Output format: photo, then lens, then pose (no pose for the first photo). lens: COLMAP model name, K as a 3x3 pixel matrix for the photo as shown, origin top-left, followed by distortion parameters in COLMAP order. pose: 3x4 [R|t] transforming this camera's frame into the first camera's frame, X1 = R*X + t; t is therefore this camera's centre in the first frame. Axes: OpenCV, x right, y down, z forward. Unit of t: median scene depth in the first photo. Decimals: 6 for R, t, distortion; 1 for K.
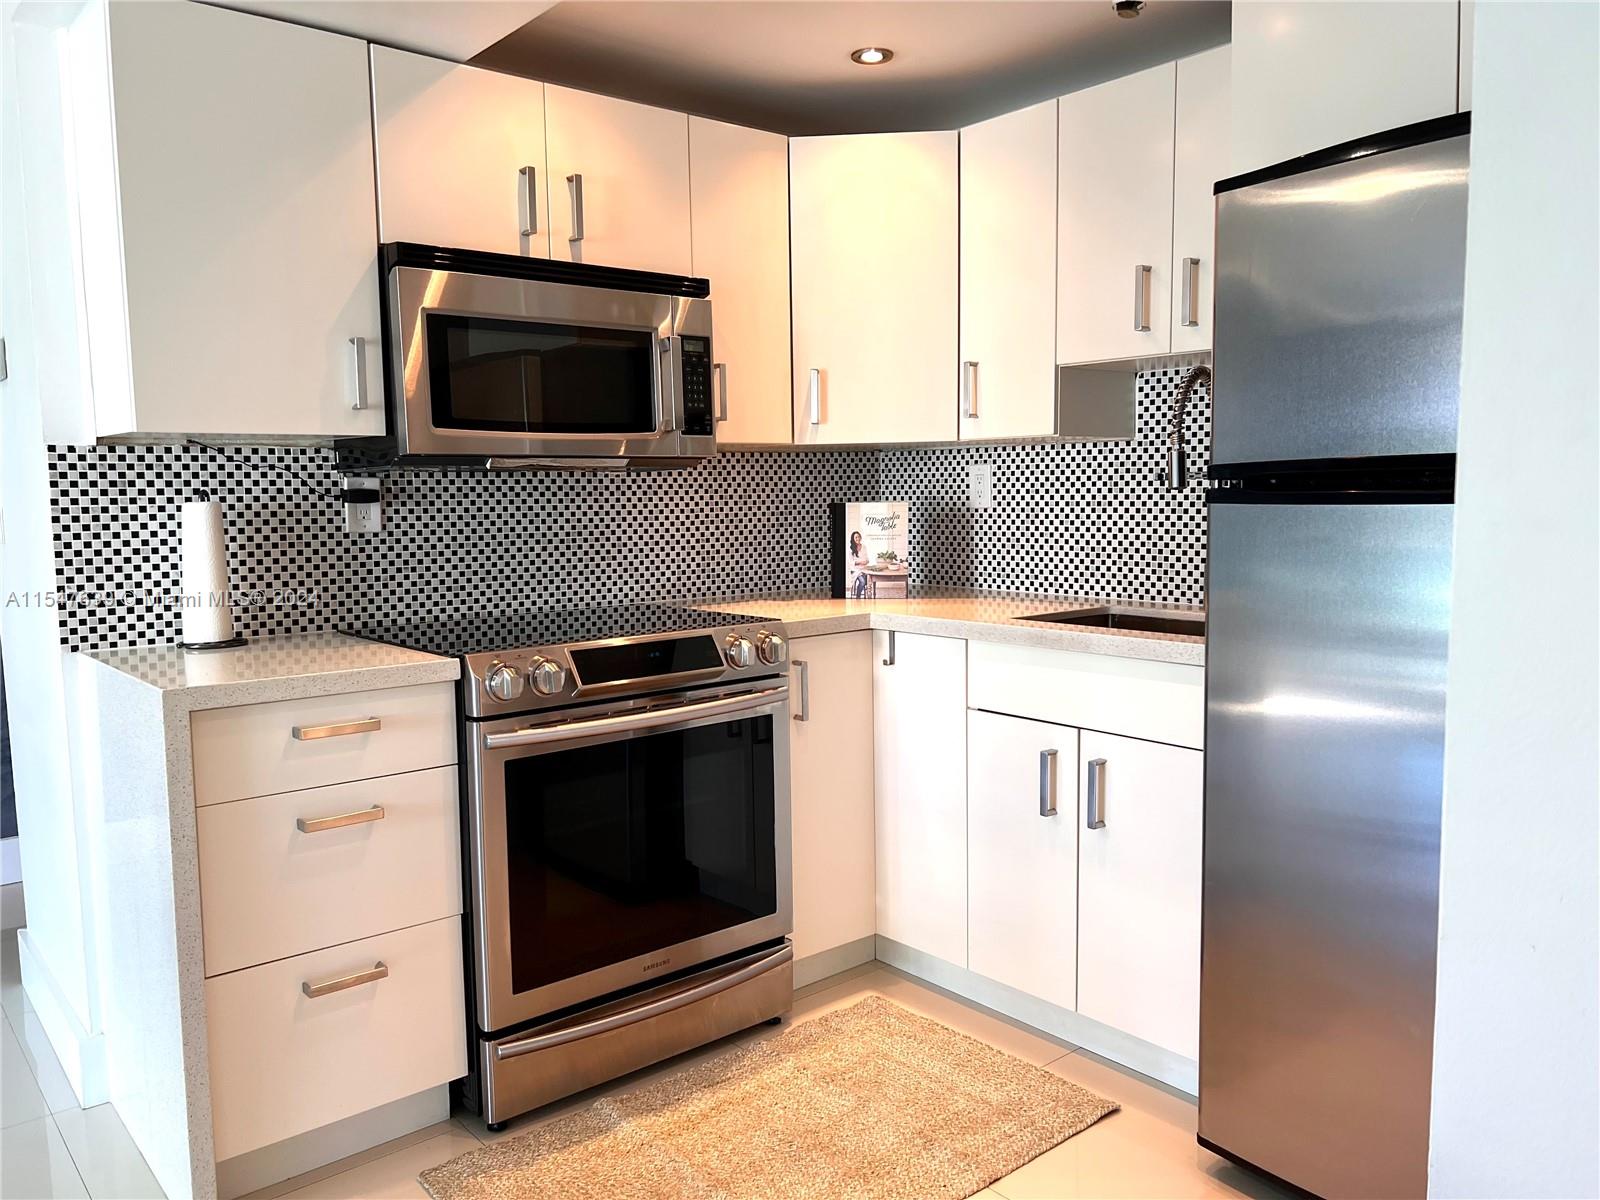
lens RADIAL K [[1209.1, 0, 801.2], [0, 1209.1, 598.6], [0, 0, 1]] dist [0.099774, -0.134932]
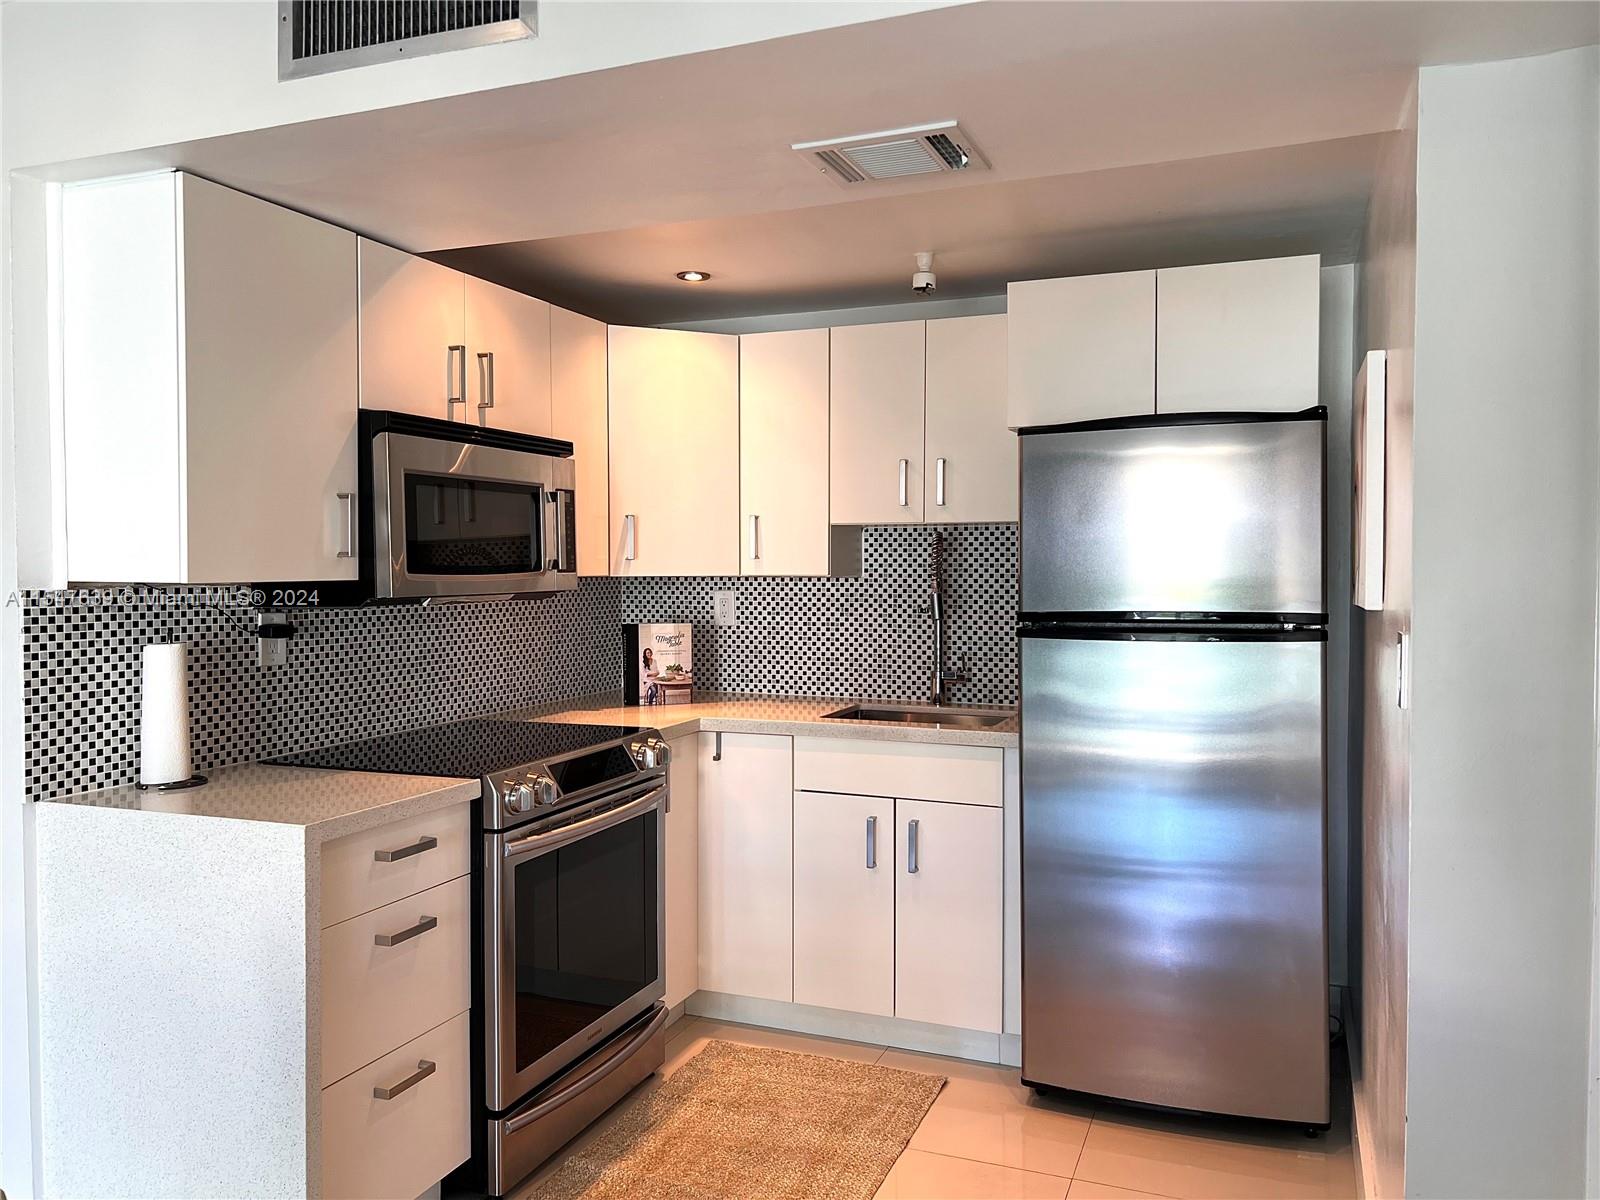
lens RADIAL K [[1198.2, 0, 804.4], [0, 1198.2, 580.5], [0, 0, 1]] dist [0.117085, -0.185110]
pose [[0.879014, 0.007864, 0.476730, -0.414250], [0.031491, 0.996723, -0.074507, -0.031761], [-0.475754, 0.080505, 0.875886, -0.119017]]
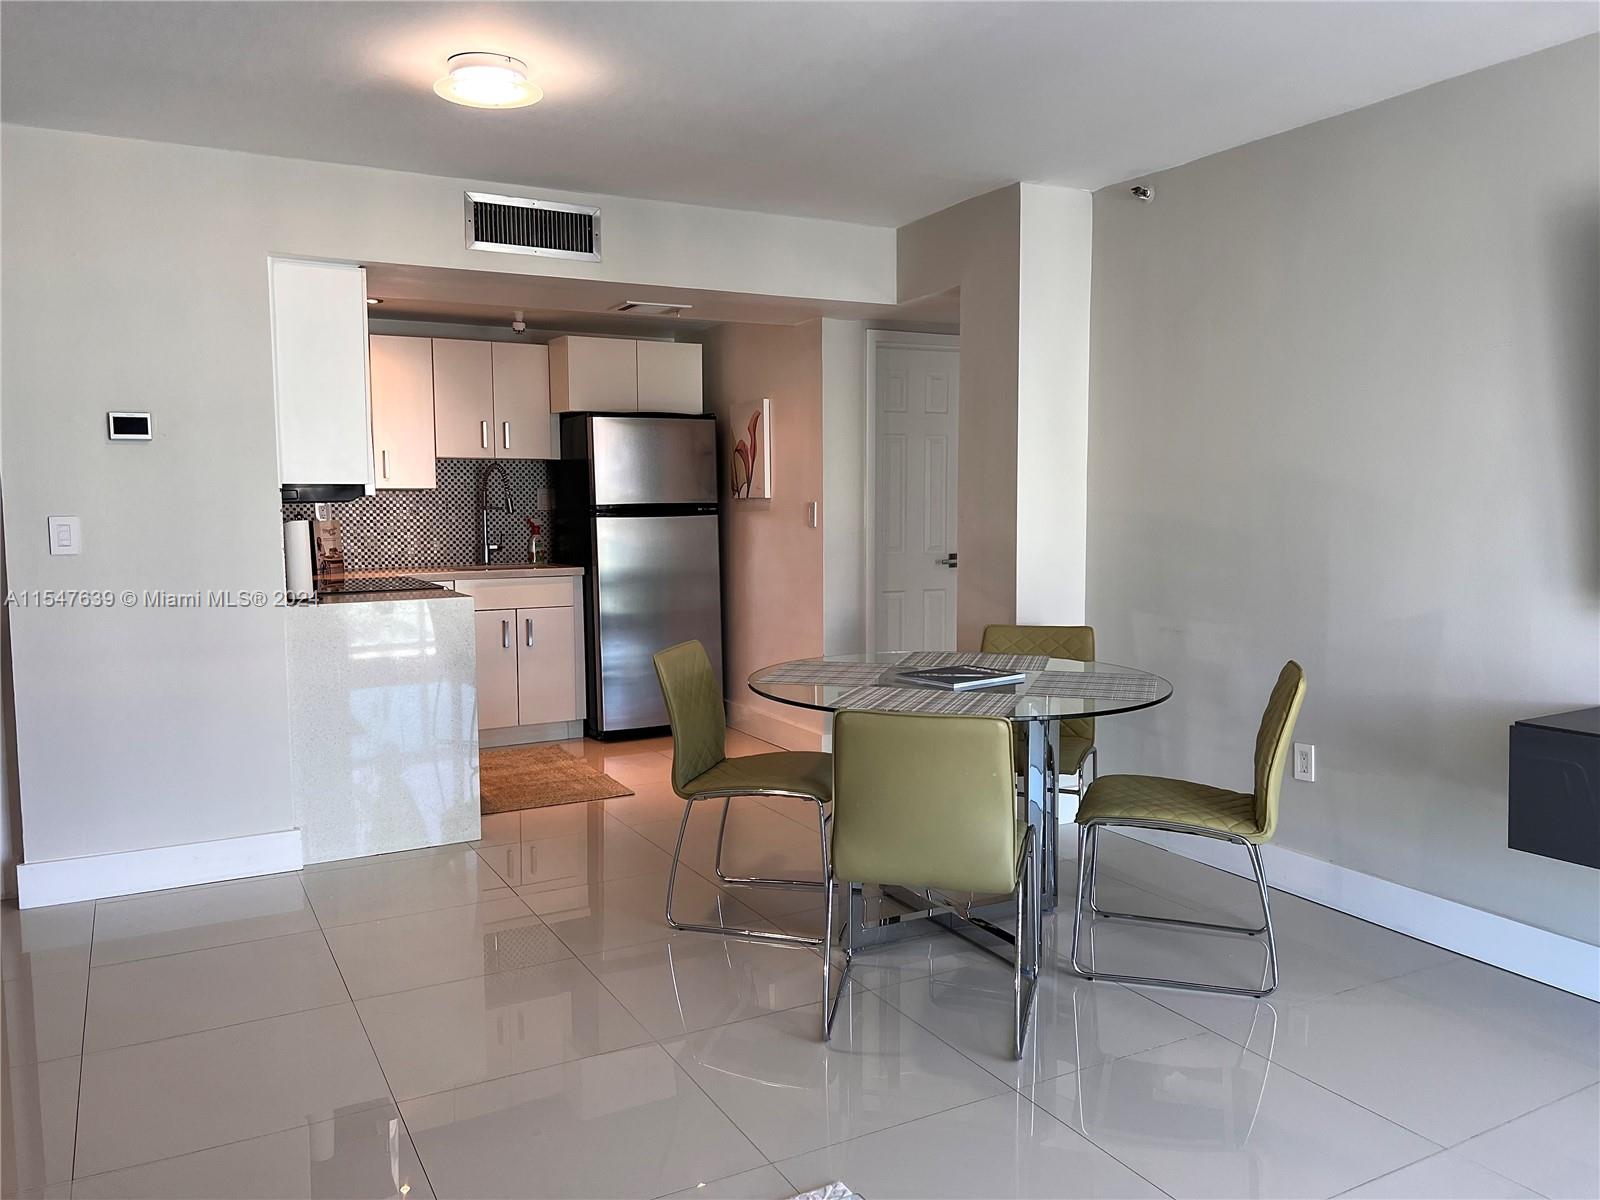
lens RADIAL K [[1198.2, 0, 804.4], [0, 1198.2, 580.5], [0, 0, 1]] dist [0.117085, -0.185110]
pose [[0.187053, -0.053695, 0.980881, -1.725155], [0.095435, 0.994775, 0.036256, 0.012871], [-0.977703, 0.086829, 0.191200, -0.045857]]
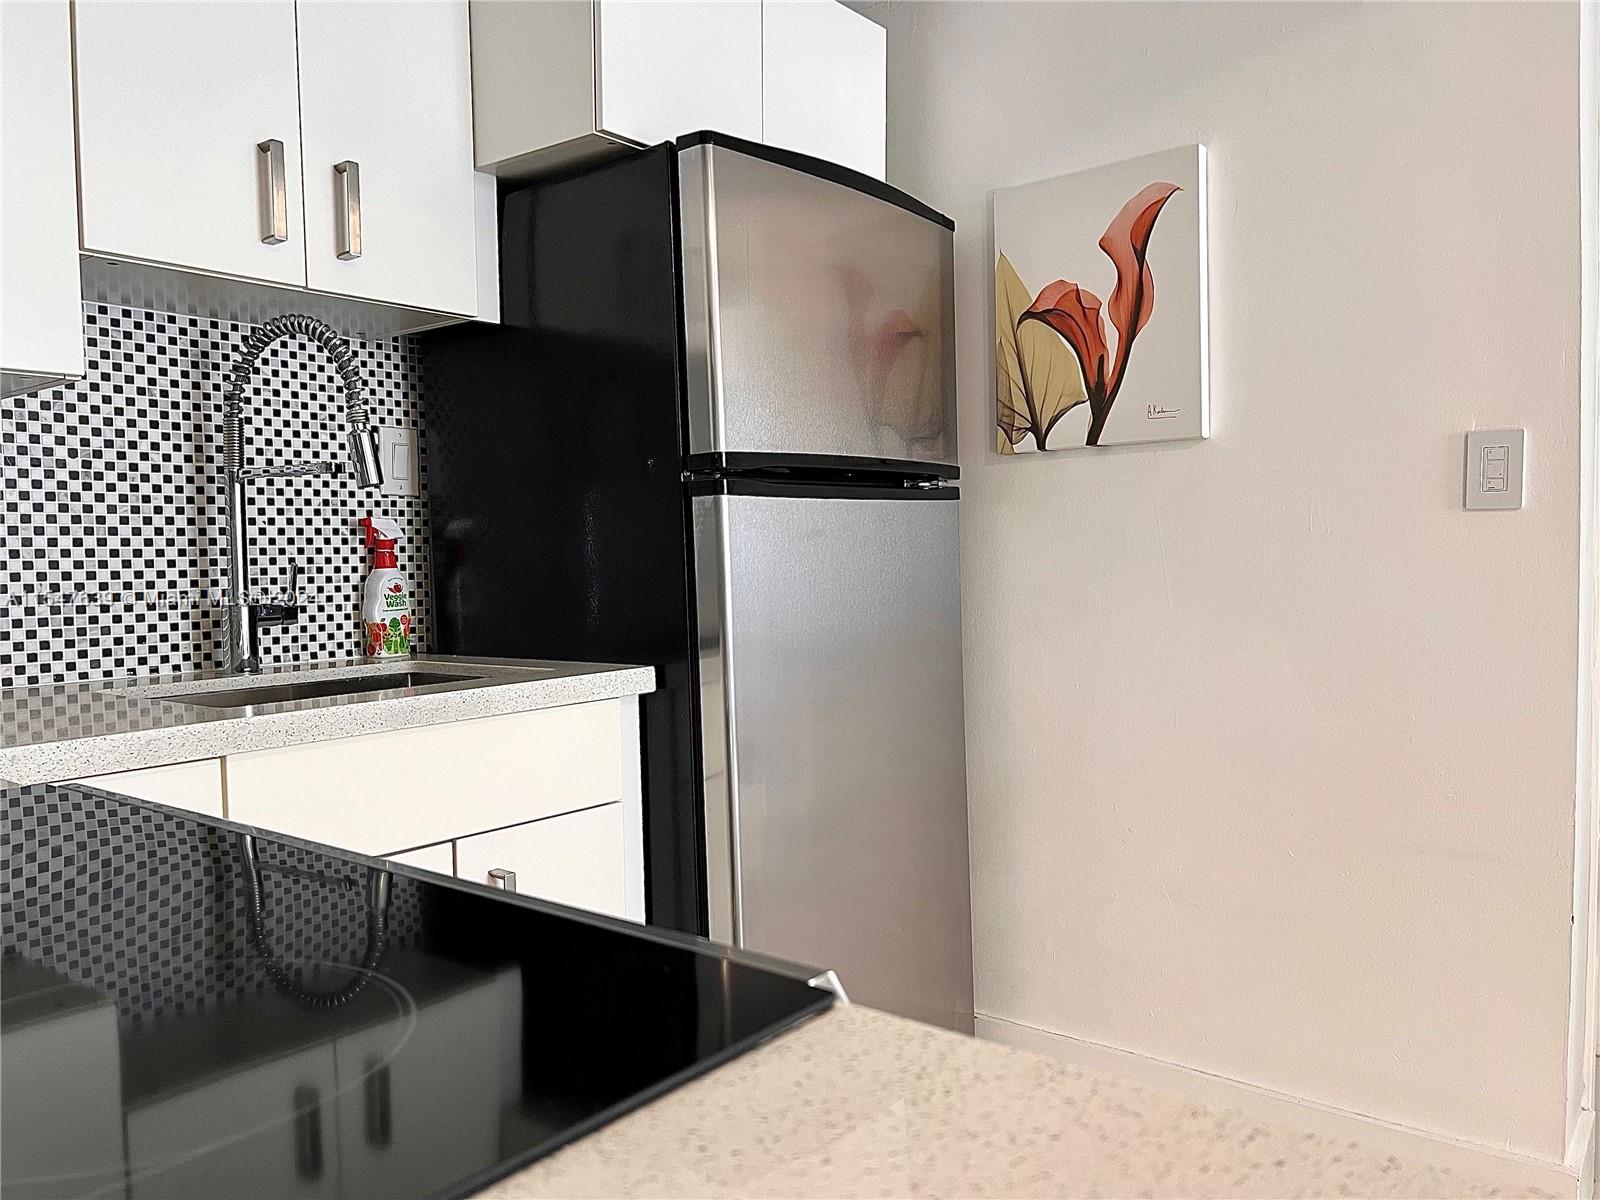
lens RADIAL K [[1209.1, 0, 801.2], [0, 1209.1, 598.6], [0, 0, 1]] dist [0.099774, -0.134932]
pose [[-0.202181, -0.019483, 0.979154, -0.373862], [0.115581, 0.992340, 0.043611, -0.023479], [-0.972504, 0.121989, -0.198381, 0.775855]]
